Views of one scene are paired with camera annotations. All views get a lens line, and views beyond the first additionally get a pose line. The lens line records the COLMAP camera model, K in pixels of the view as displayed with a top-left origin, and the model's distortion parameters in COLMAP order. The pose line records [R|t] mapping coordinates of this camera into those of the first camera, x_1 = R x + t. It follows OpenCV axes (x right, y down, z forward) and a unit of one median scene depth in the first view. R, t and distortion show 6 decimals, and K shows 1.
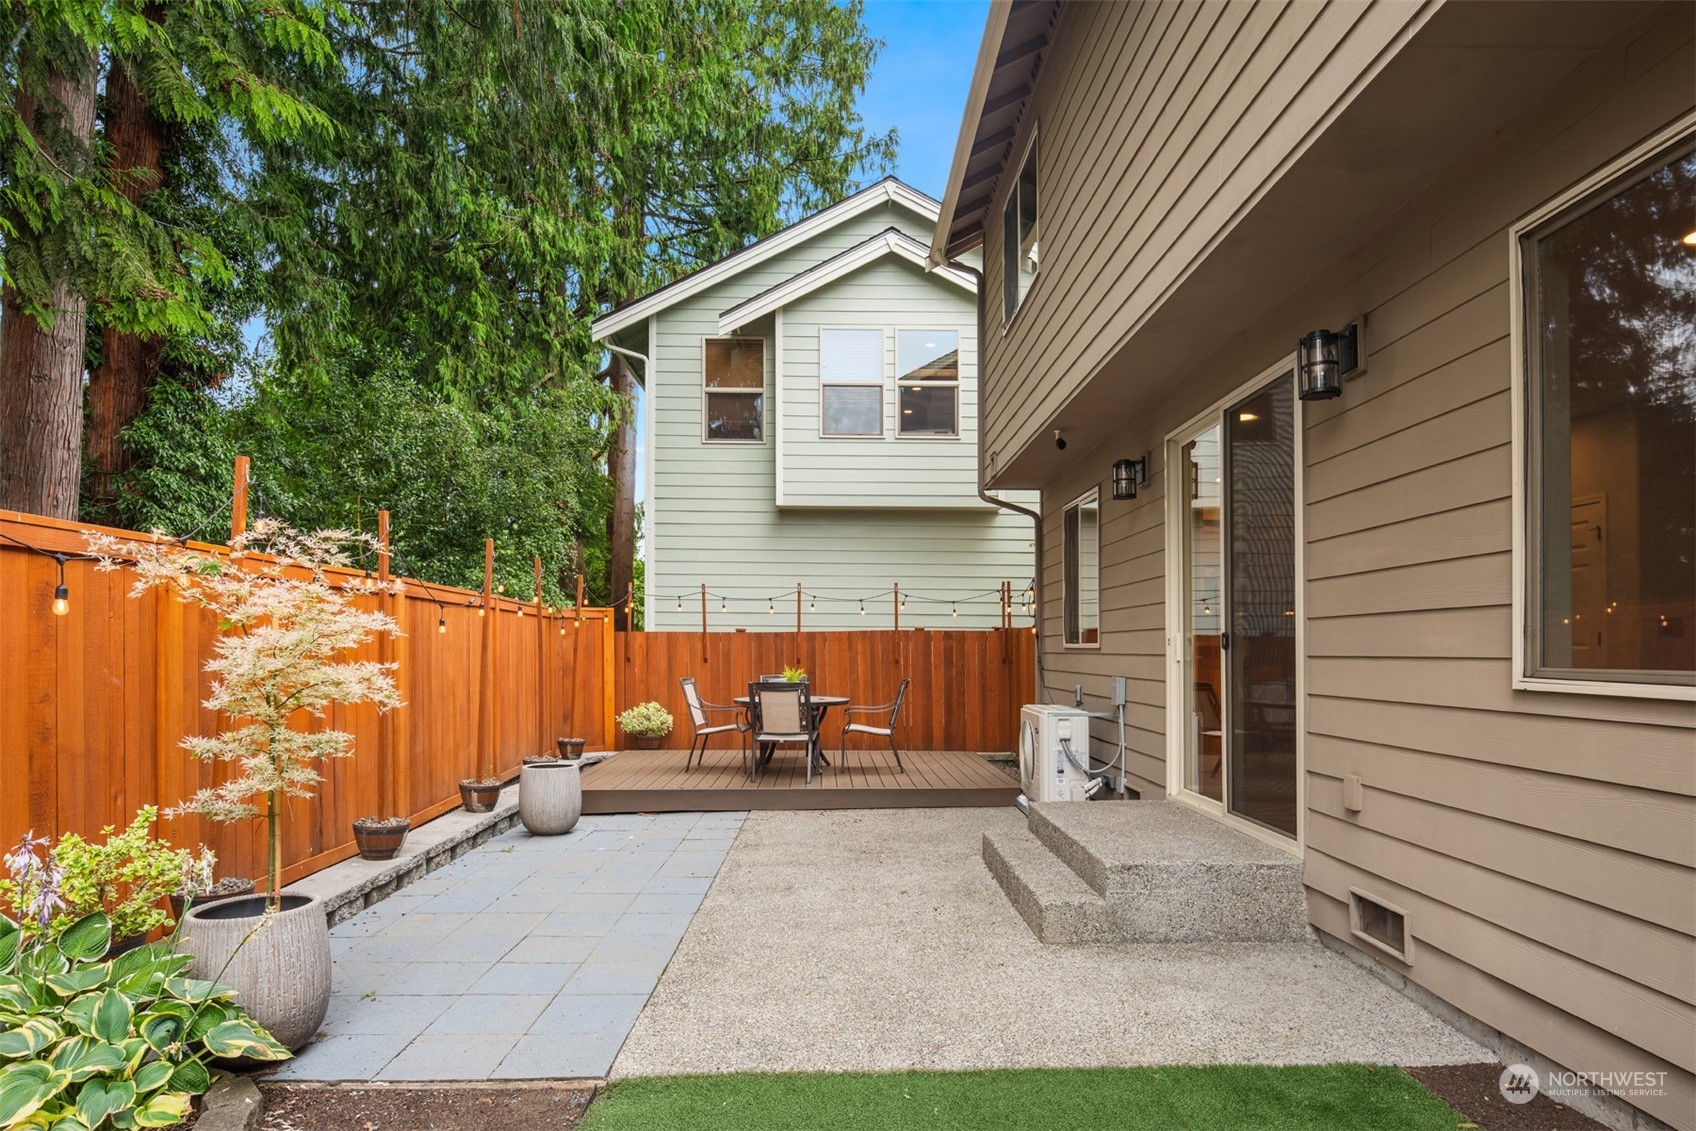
lens RADIAL K [[928.1, 0, 855.7], [0, 928.1, 545.9], [0, 0, 1]] dist [-0.001915, -0.001883]
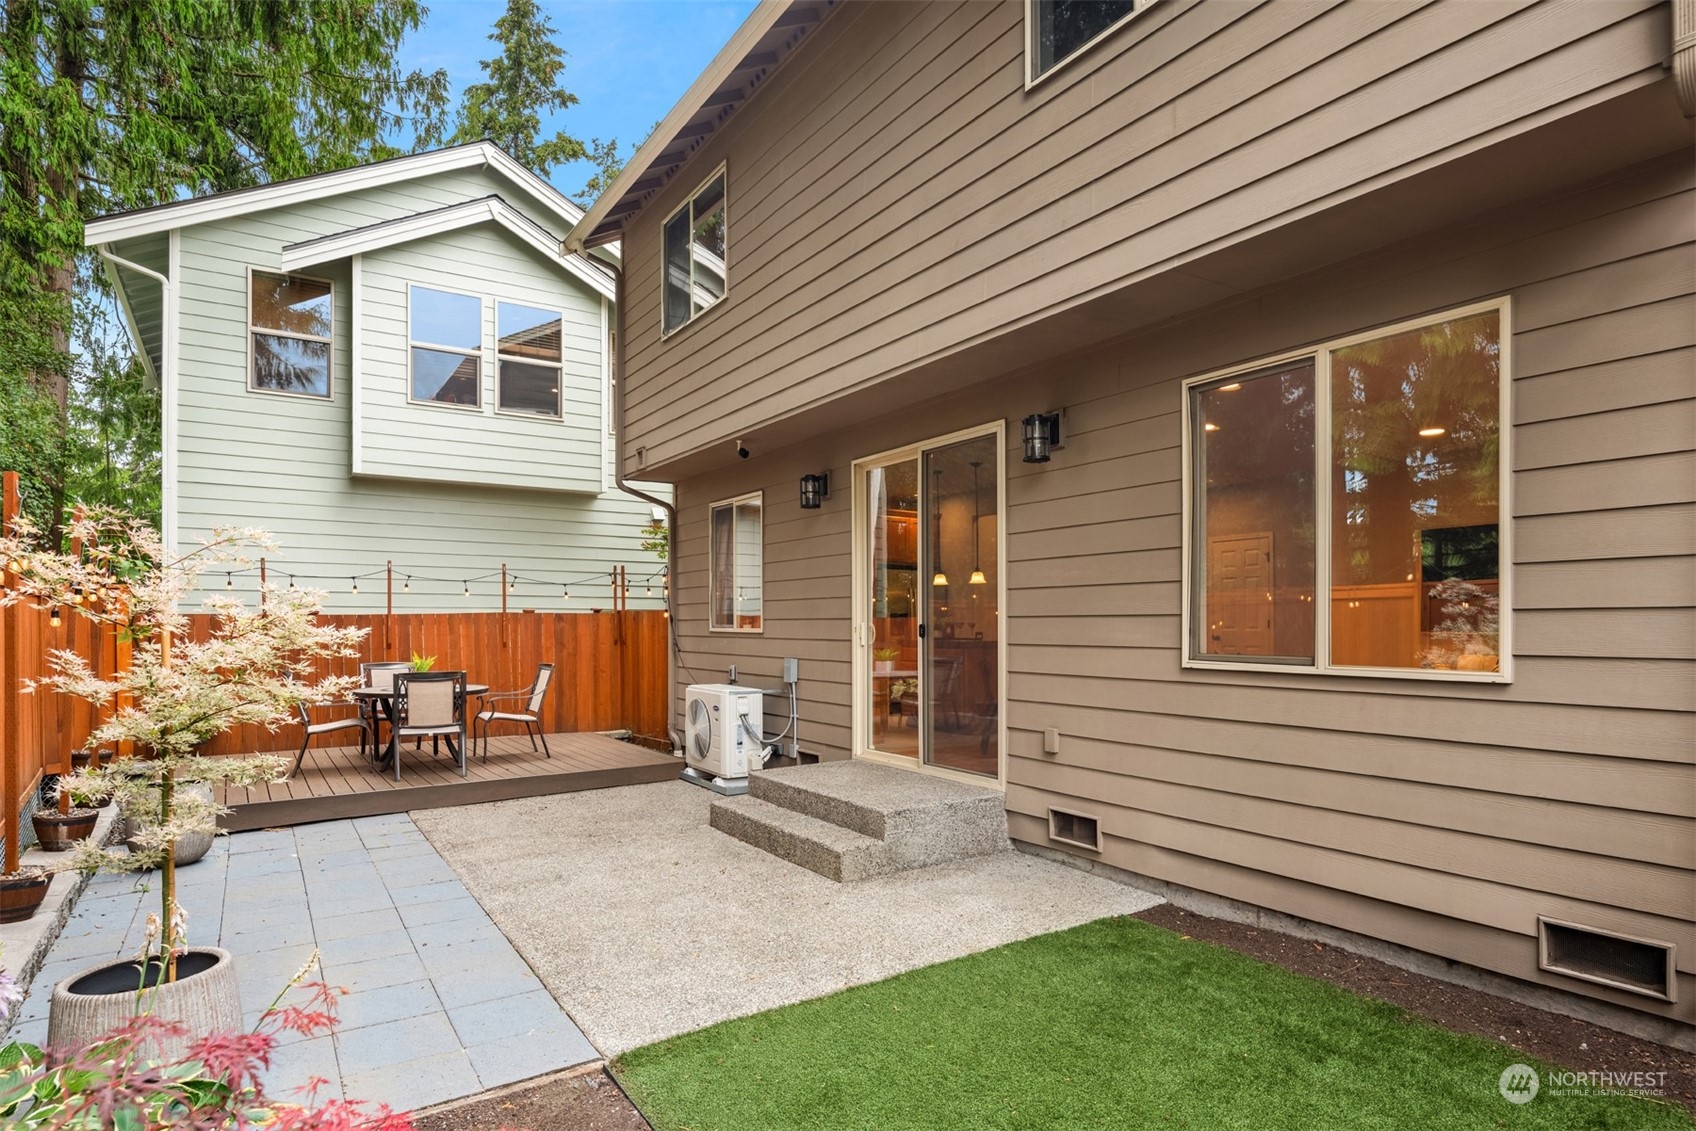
lens RADIAL K [[916.7, 0, 853.6], [0, 916.7, 497.3], [0, 0, 1]] dist [-0.003377, -0.001527]
pose [[0.846289, 0.065228, 0.528715, -0.276628], [-0.053007, 0.997861, -0.038262, -0.021543], [-0.530080, 0.004356, 0.847937, -0.024217]]
